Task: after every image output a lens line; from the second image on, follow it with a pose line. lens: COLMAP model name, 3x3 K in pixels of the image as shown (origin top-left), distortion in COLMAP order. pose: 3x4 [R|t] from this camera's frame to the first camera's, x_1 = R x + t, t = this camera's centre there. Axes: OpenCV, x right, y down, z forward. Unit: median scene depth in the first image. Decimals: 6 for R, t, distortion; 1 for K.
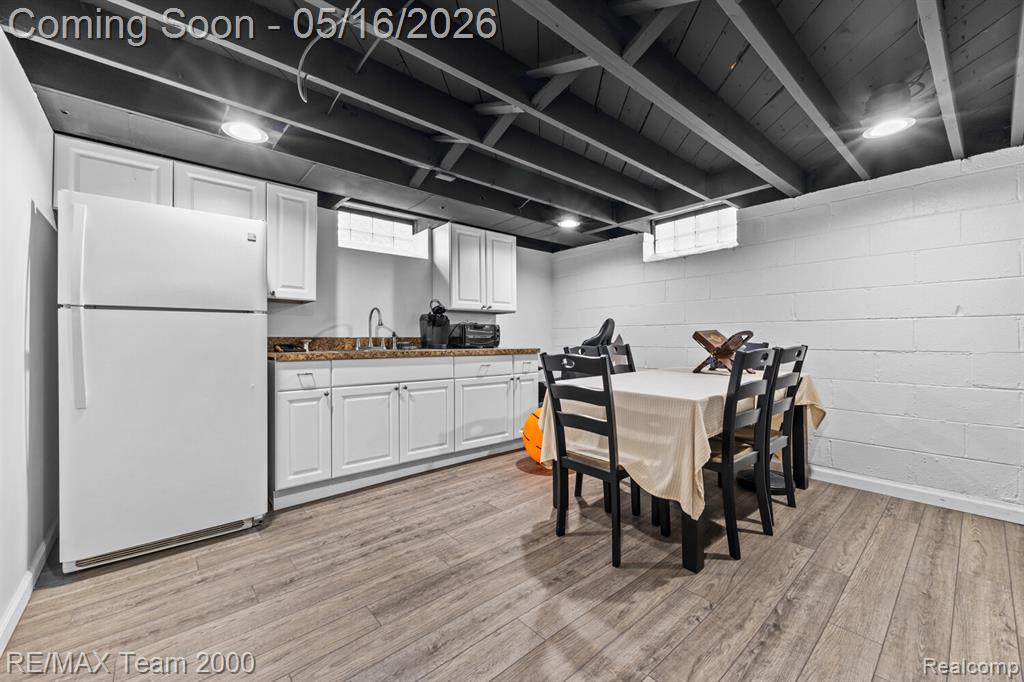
lens RADIAL K [[407.8, 0, 515.6], [0, 407.8, 337.3], [0, 0, 1]] dist [0.001764, -0.000413]
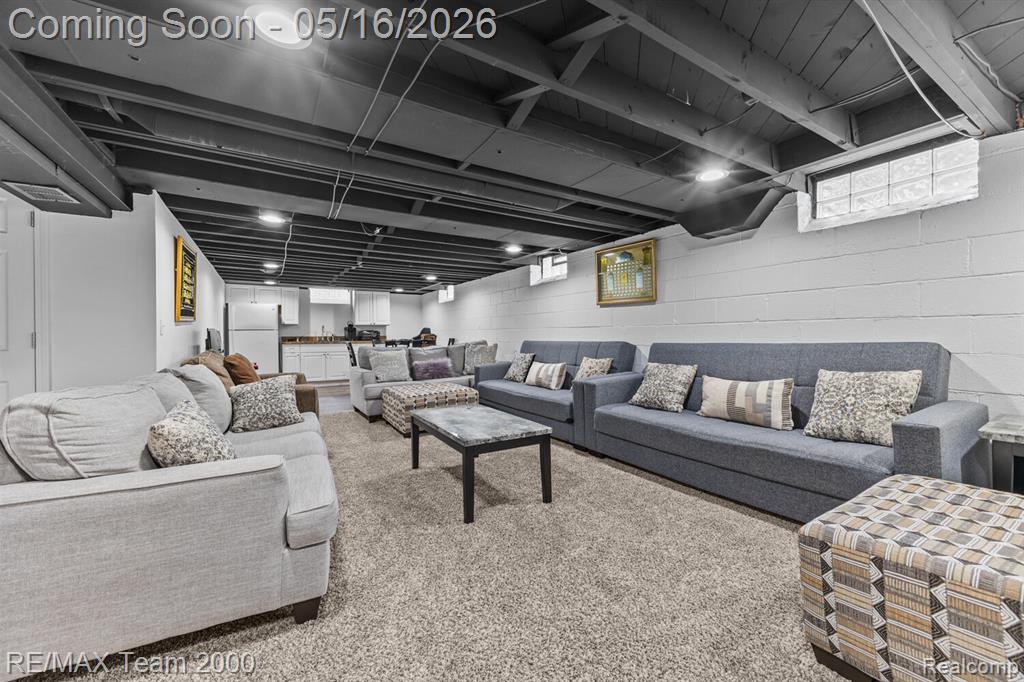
lens RADIAL K [[407.8, 0, 514.1], [0, 407.8, 337.9], [0, 0, 1]] dist [0.001764, -0.000413]
pose [[0.984524, 0.000007, -0.175249, 1.285923], [0.001918, 0.999940, 0.010815, -0.015947], [0.175239, -0.010984, 0.984465, -1.341626]]
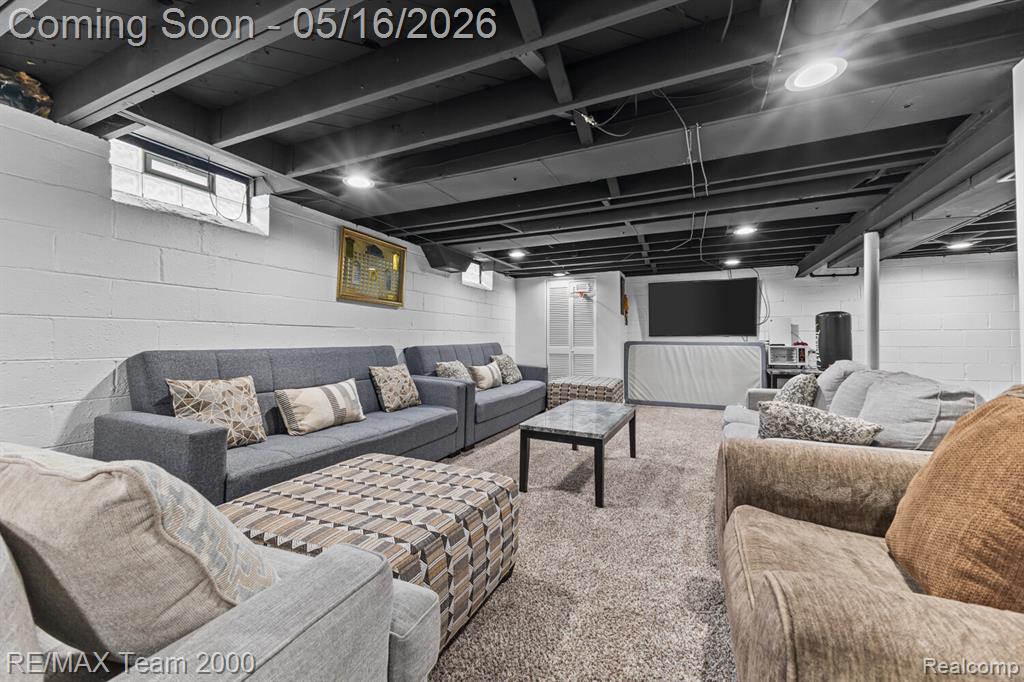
lens RADIAL K [[407.8, 0, 514.7], [0, 407.8, 338.7], [0, 0, 1]] dist [0.001764, -0.000413]
pose [[-0.417264, 0.008732, 0.908743, -1.328363], [-0.004110, 0.999925, -0.011496, 0.022703], [-0.908776, -0.008532, -0.417197, 2.147876]]
